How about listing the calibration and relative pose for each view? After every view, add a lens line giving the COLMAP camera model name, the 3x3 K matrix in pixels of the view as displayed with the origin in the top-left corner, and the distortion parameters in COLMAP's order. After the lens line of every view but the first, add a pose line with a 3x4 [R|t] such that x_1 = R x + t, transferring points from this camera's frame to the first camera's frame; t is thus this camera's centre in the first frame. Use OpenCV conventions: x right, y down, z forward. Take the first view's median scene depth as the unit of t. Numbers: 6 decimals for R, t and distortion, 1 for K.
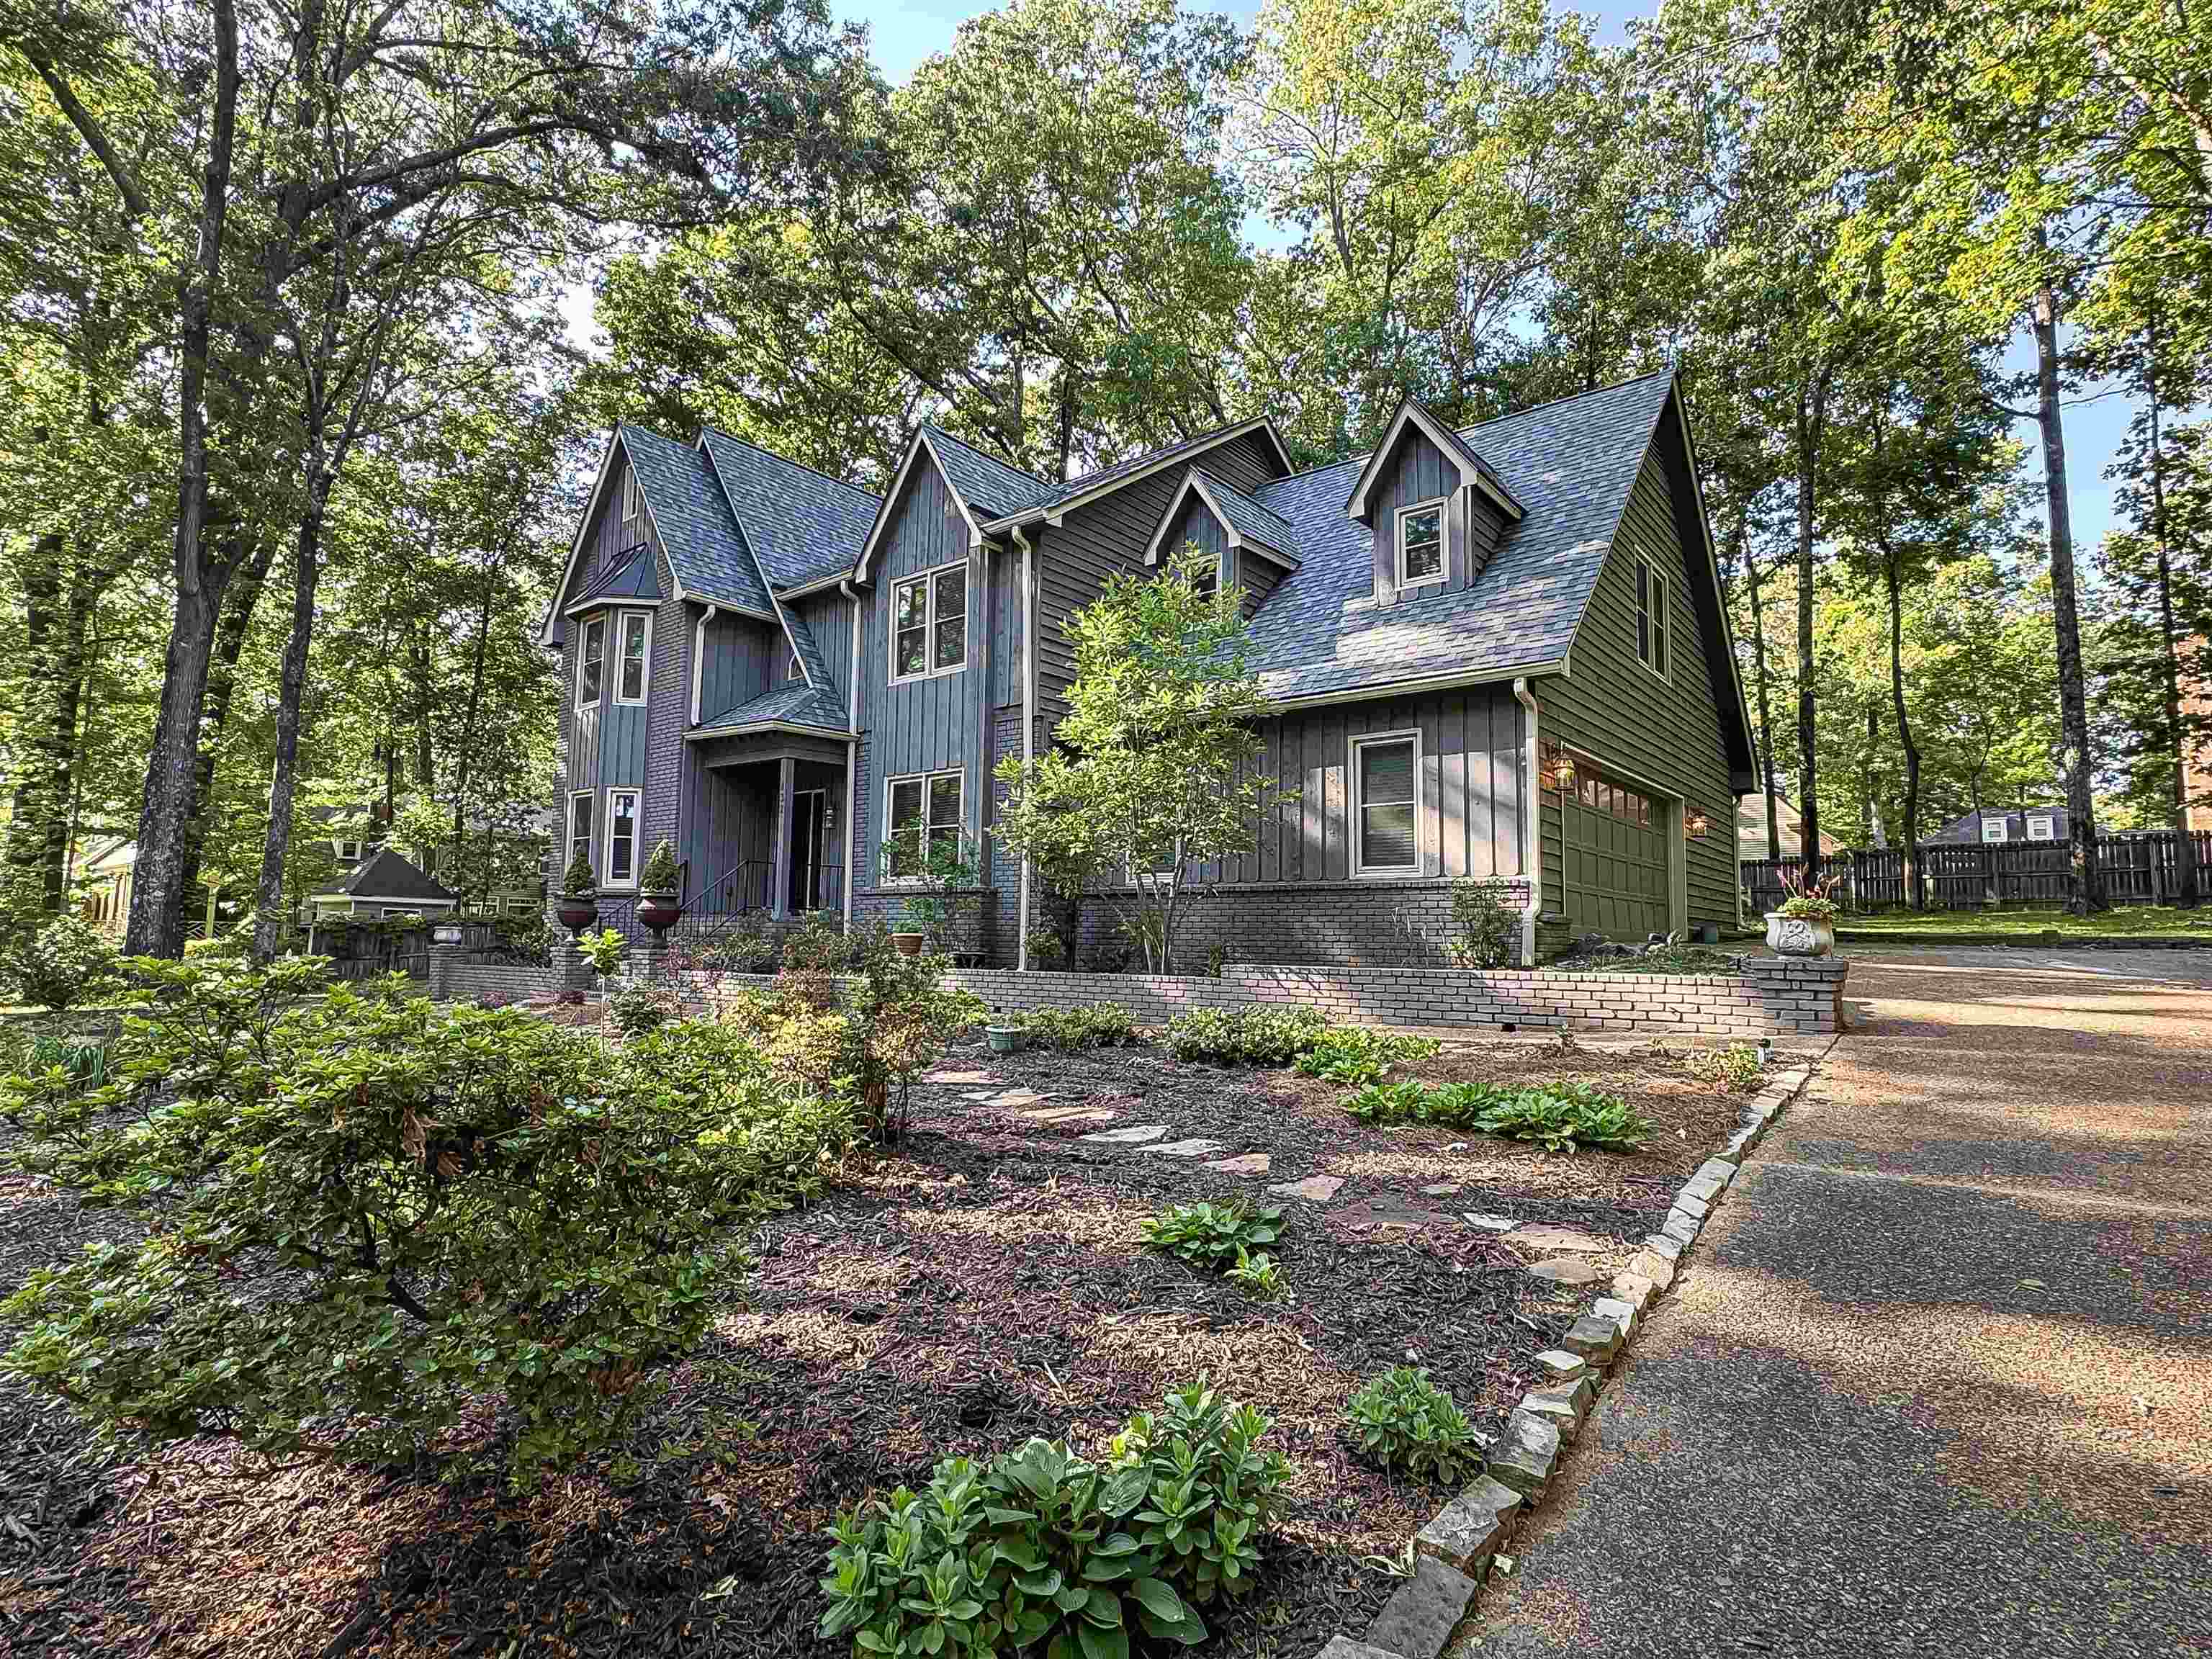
lens RADIAL K [[1182.8, 0, 1110.0], [0, 1182.8, 835.1], [0, 0, 1]] dist [0.003467, -0.004199]
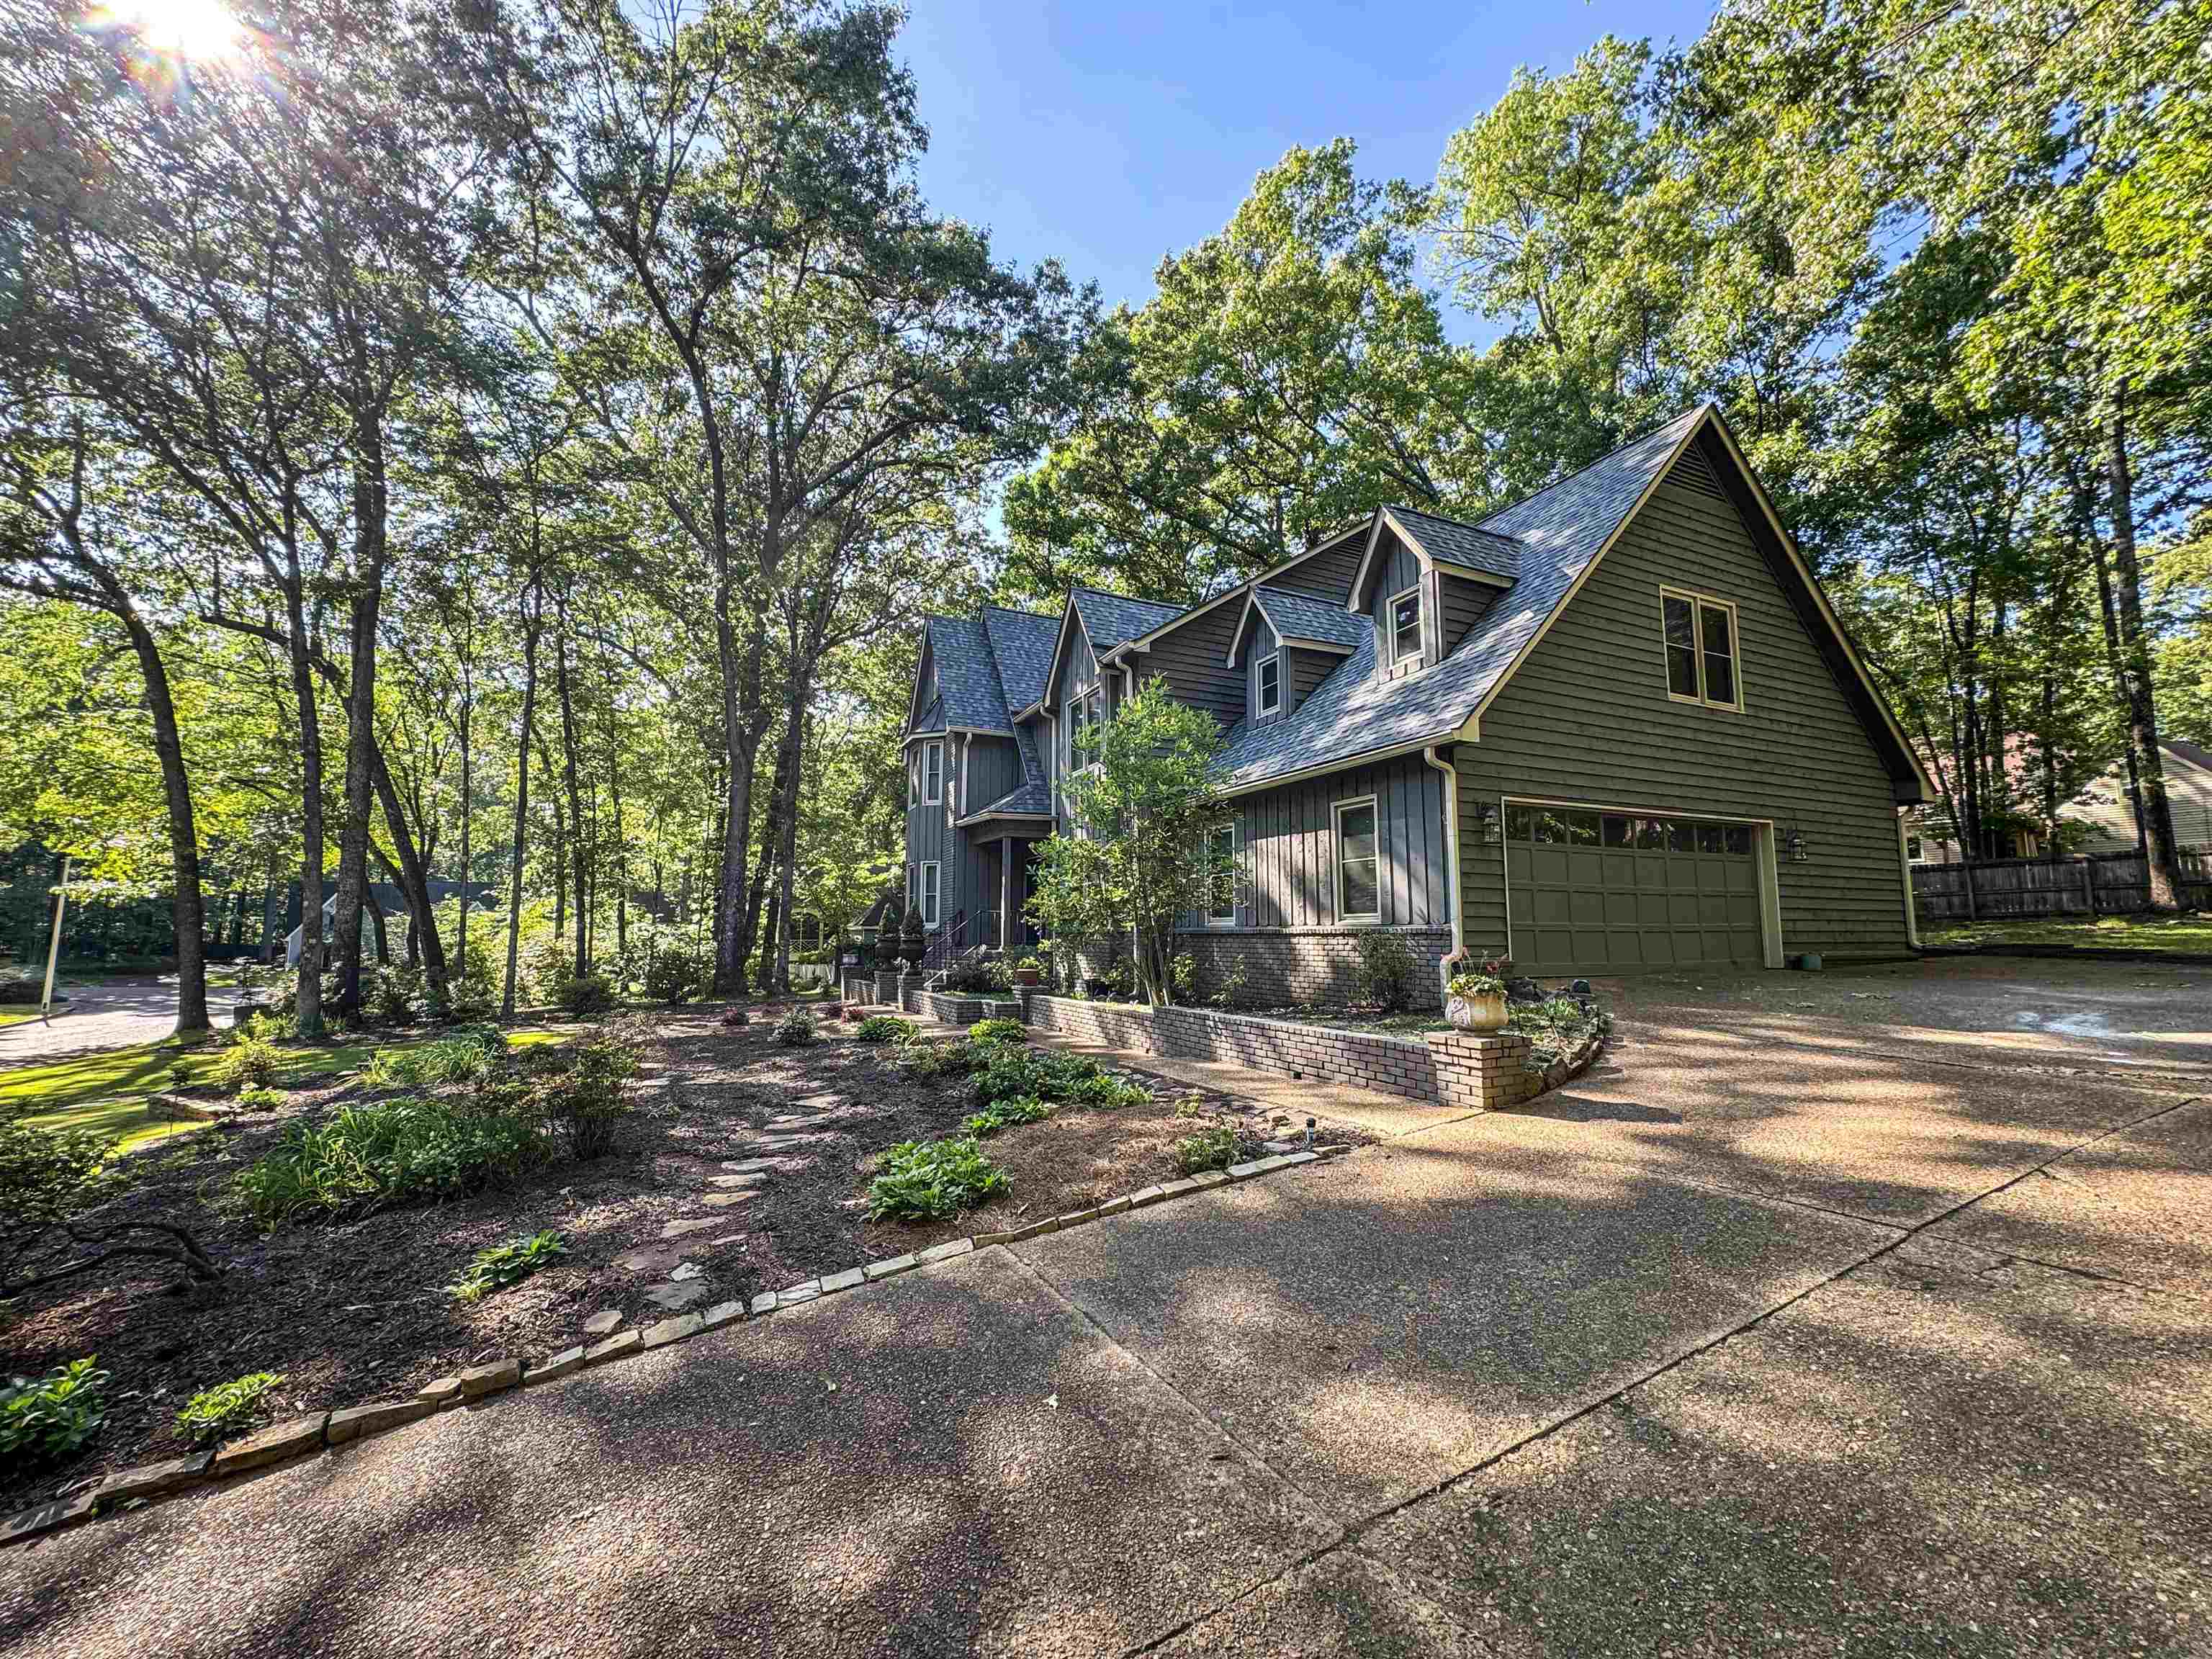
lens RADIAL K [[934.7, 0, 1103.1], [0, 934.7, 817.2], [0, 0, 1]] dist [-0.000177, -0.000810]
pose [[0.893251, -0.070014, -0.444073, 0.336281], [0.056082, 0.997436, -0.044450, -0.032683], [0.446047, 0.014800, 0.894887, 0.051880]]
